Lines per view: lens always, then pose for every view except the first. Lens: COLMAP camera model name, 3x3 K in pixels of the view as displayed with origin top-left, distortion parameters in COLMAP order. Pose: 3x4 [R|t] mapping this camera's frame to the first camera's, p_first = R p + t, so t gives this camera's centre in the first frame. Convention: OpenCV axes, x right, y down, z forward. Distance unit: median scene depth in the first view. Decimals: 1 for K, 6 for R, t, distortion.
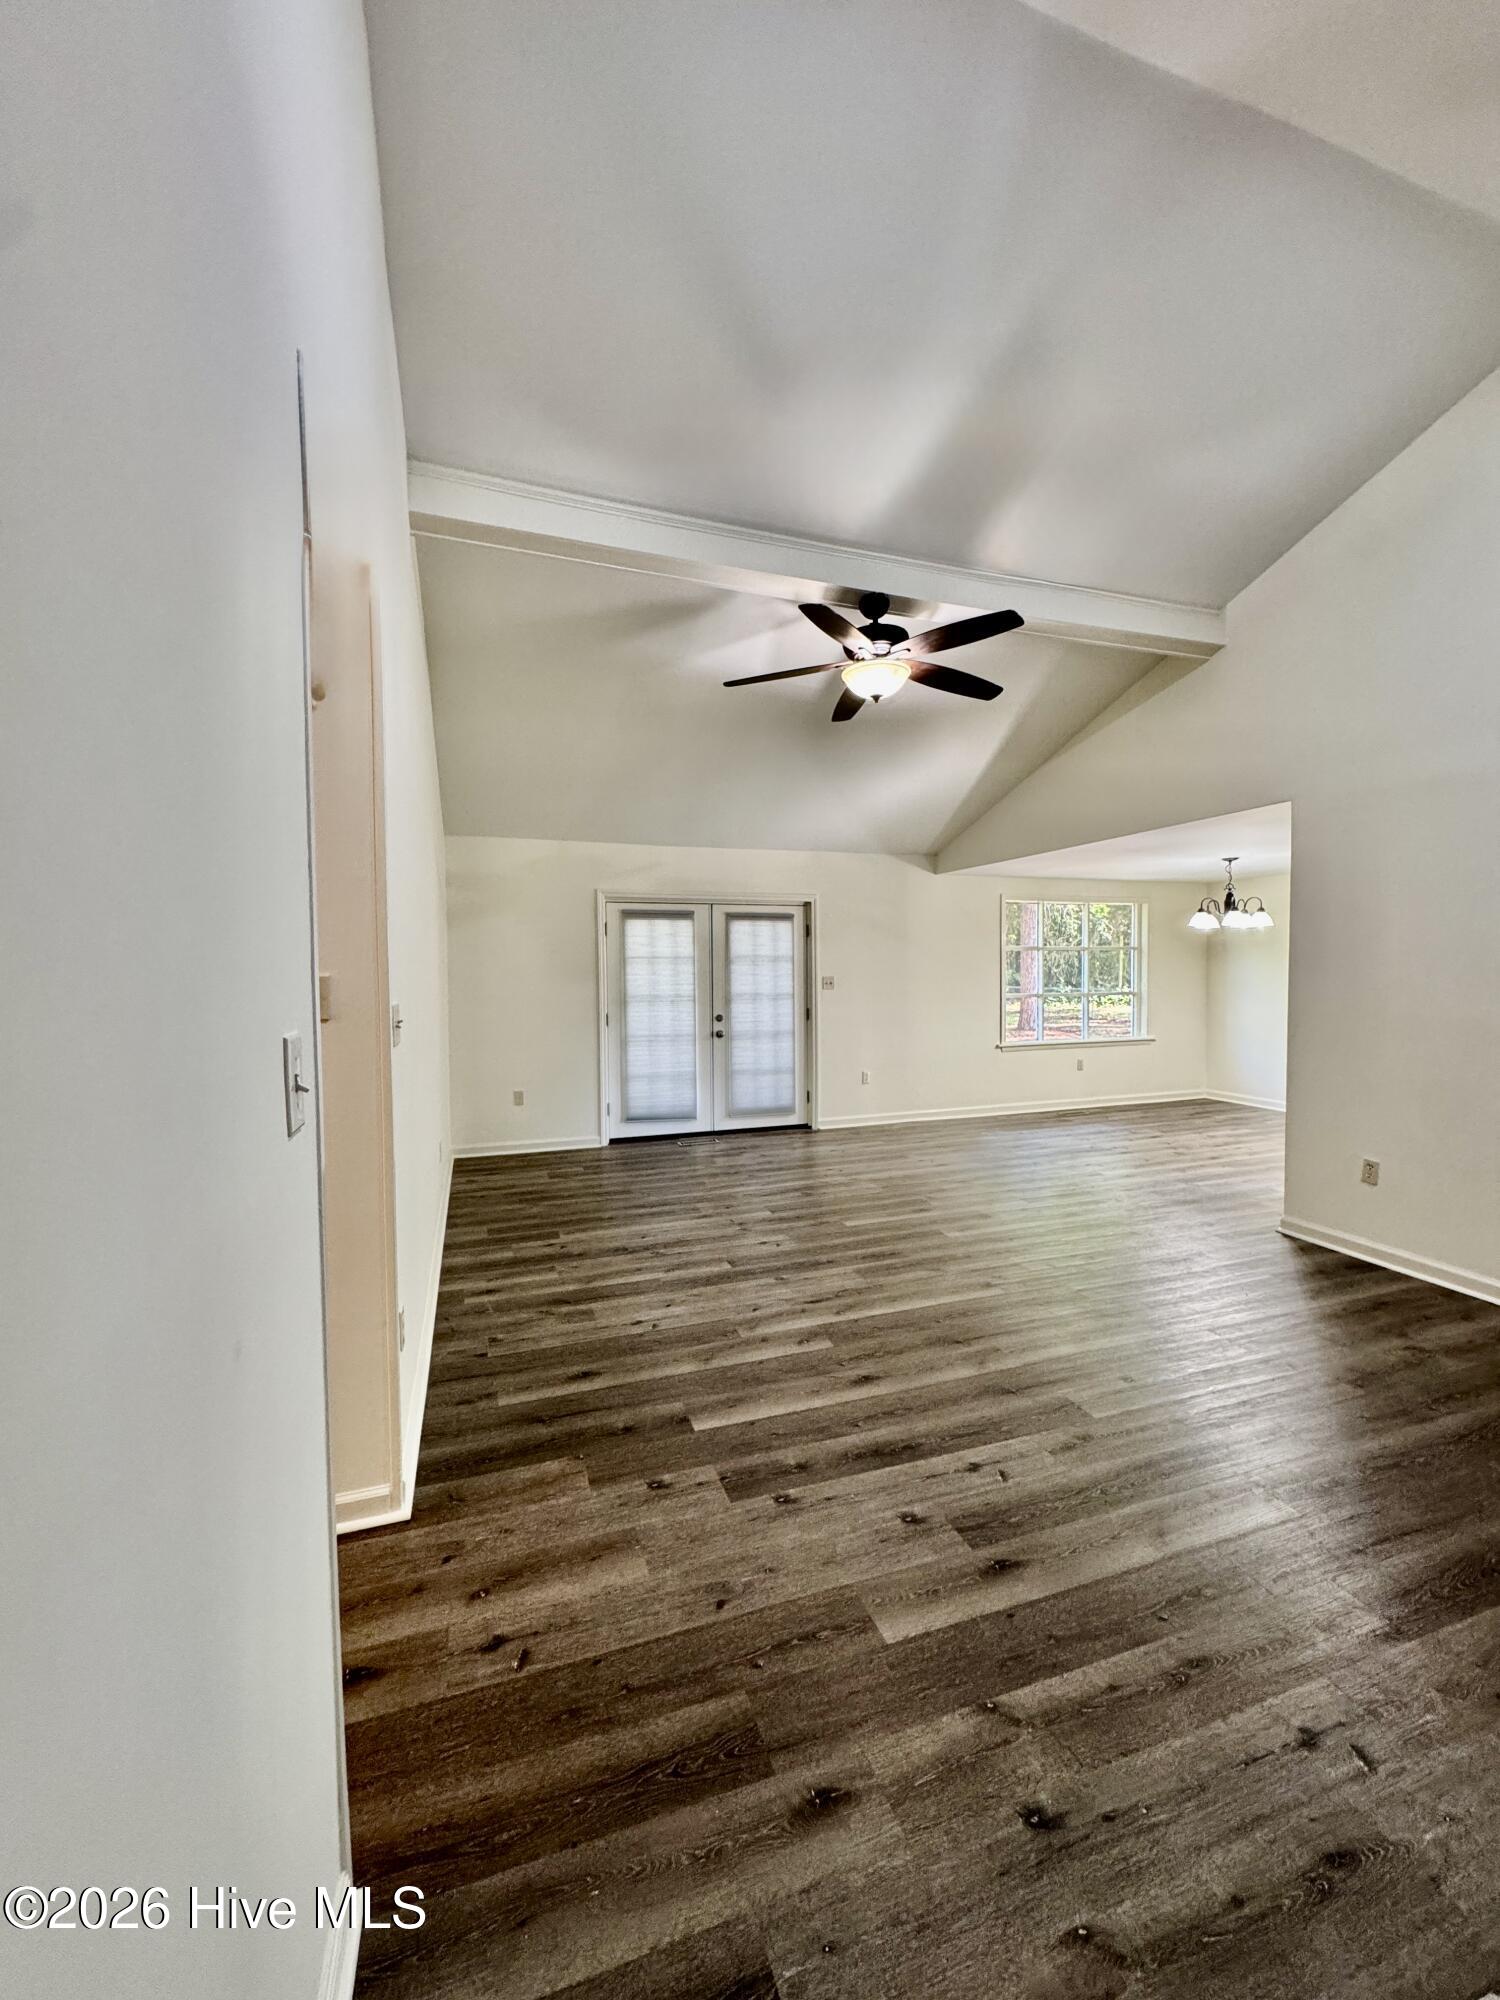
lens RADIAL K [[799.3, 0, 752.2], [0, 799.3, 994.5], [0, 0, 1]] dist [-0.004726, 0.000711]
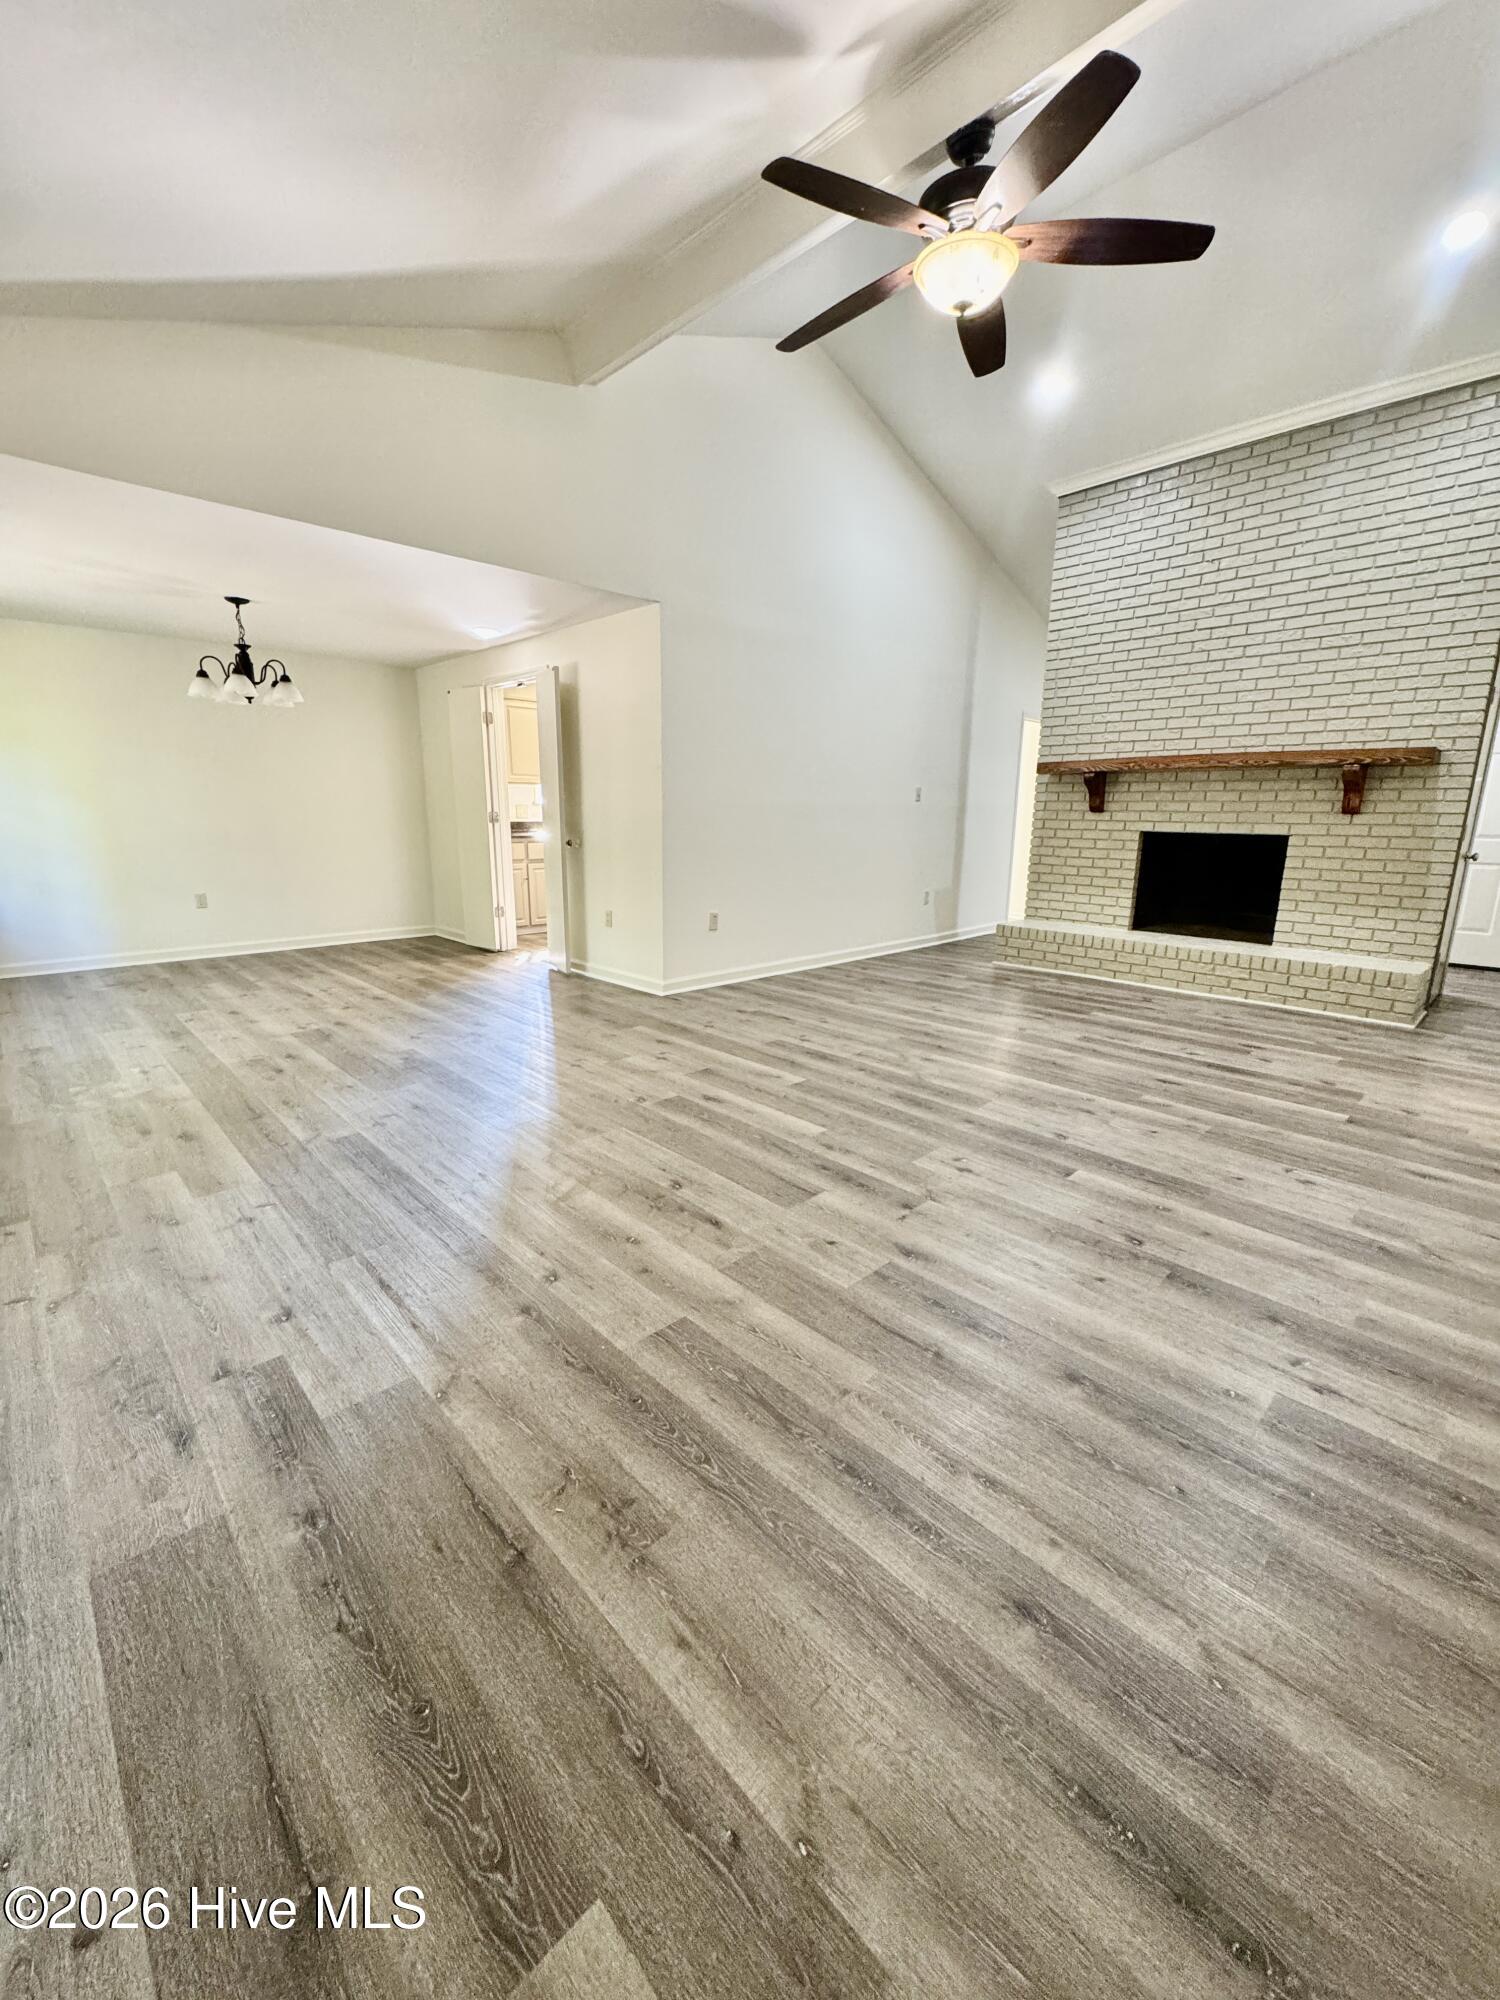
lens RADIAL K [[799.3, 0, 750.8], [0, 799.3, 996.4], [0, 0, 1]] dist [-0.004726, 0.000711]
pose [[-0.425557, -0.200447, 0.882452, -0.394738], [0.025784, 0.972078, 0.233239, 0.025322], [-0.904564, 0.122009, -0.408506, 1.247791]]
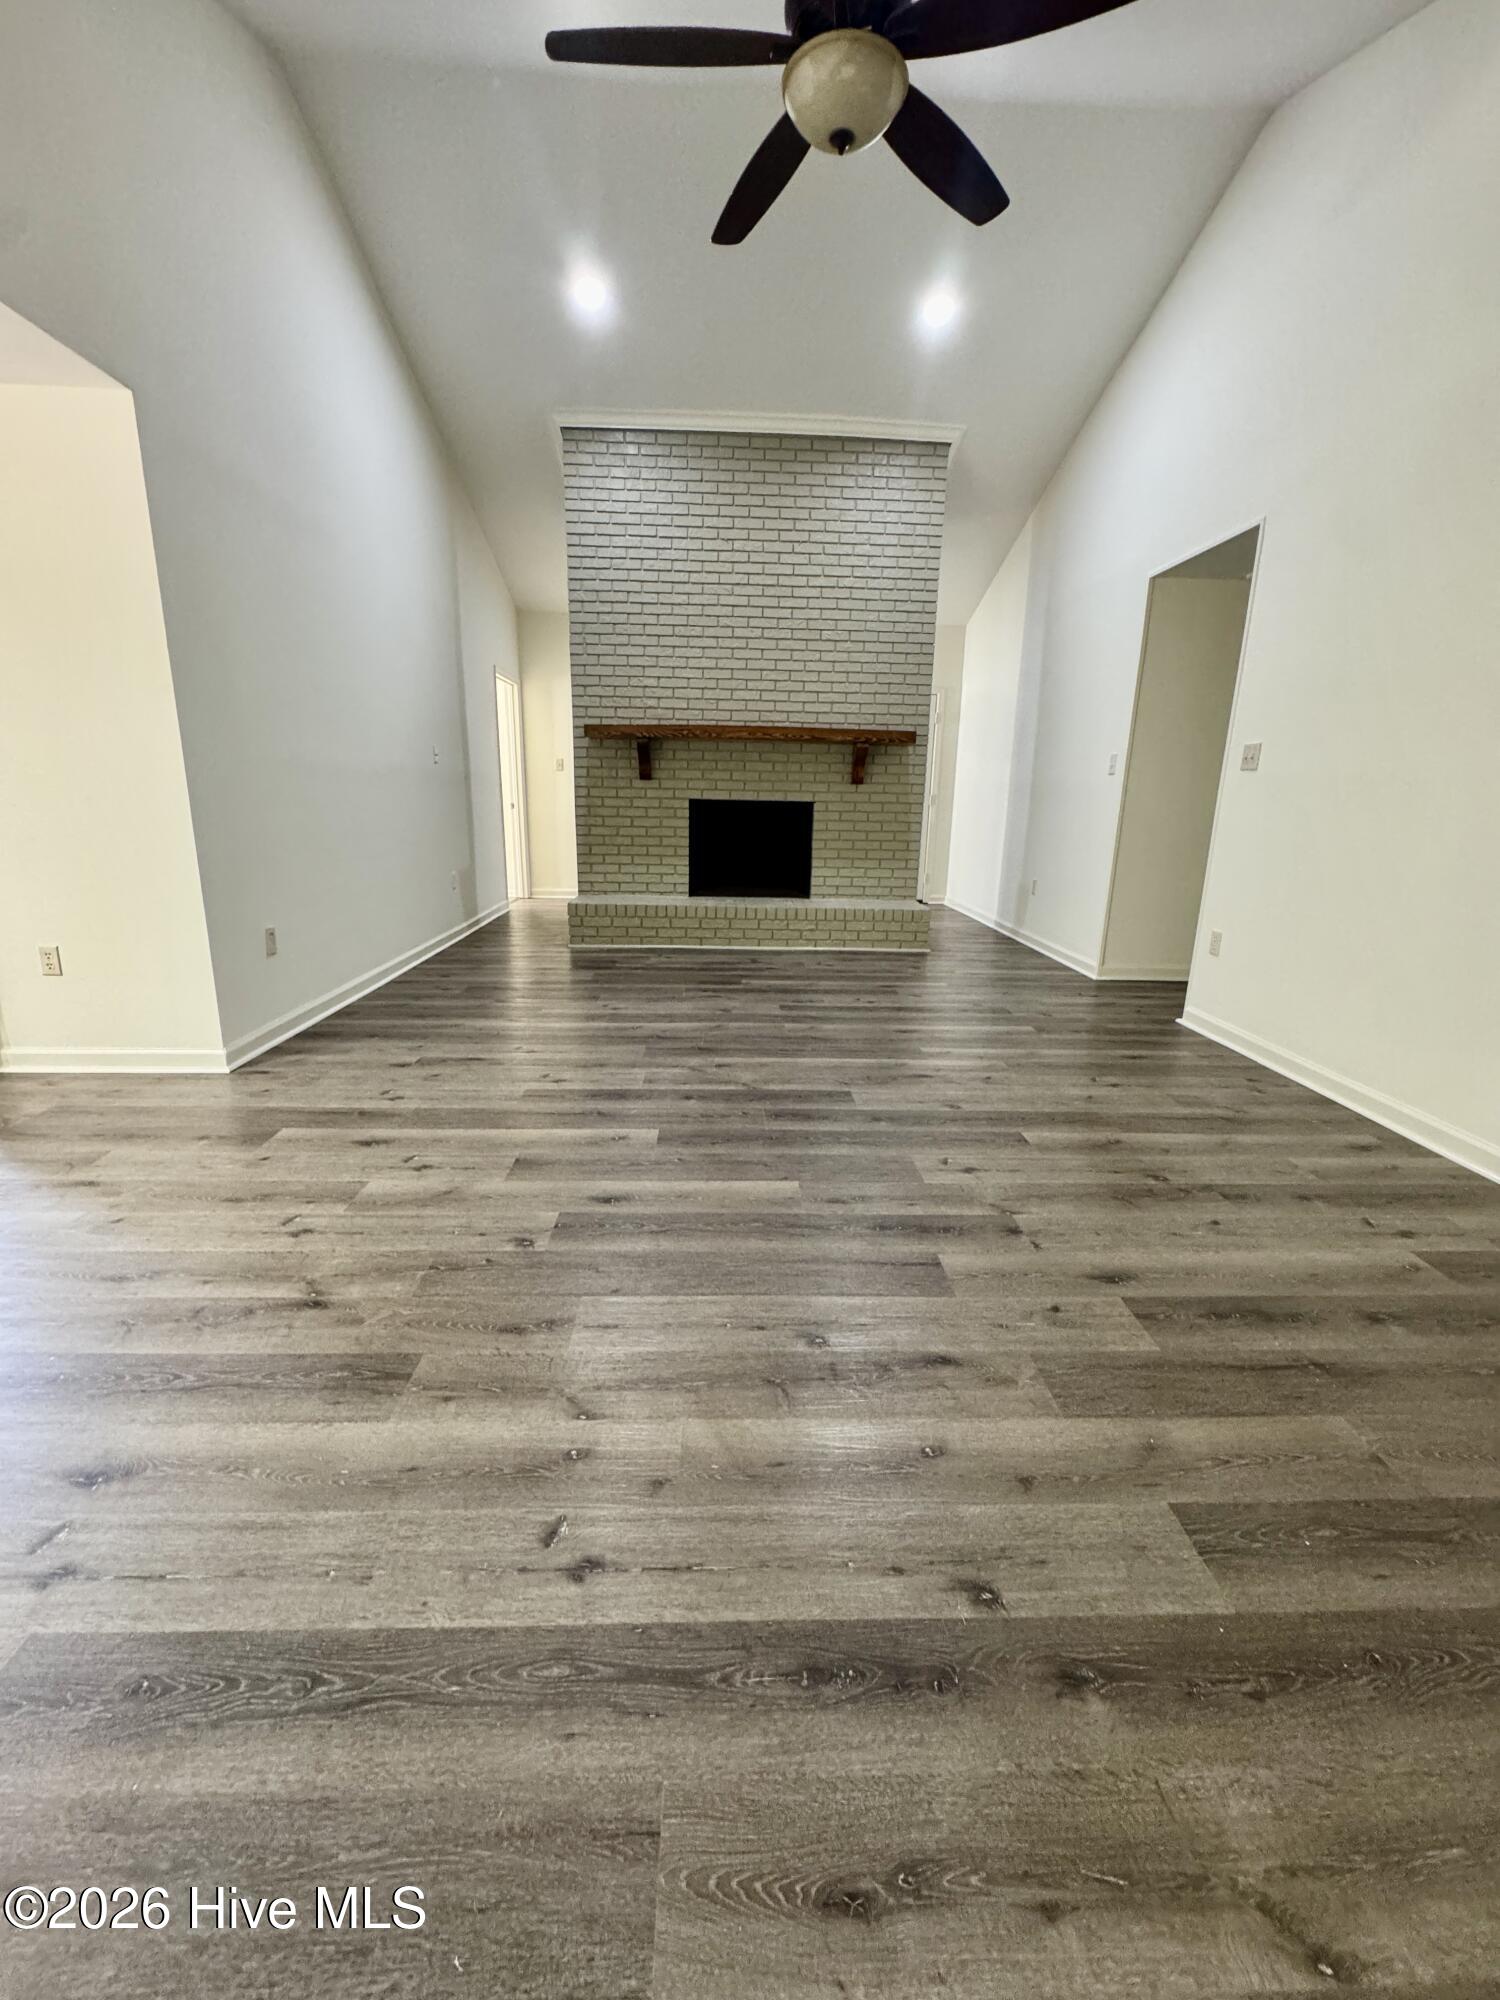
lens RADIAL K [[799.3, 0, 753.0], [0, 799.3, 997.0], [0, 0, 1]] dist [-0.004726, 0.000711]
pose [[-0.958810, -0.081973, 0.271964, 0.015489], [-0.002762, 0.960099, 0.279645, 0.027455], [-0.284036, 0.267375, -0.920779, 1.382178]]
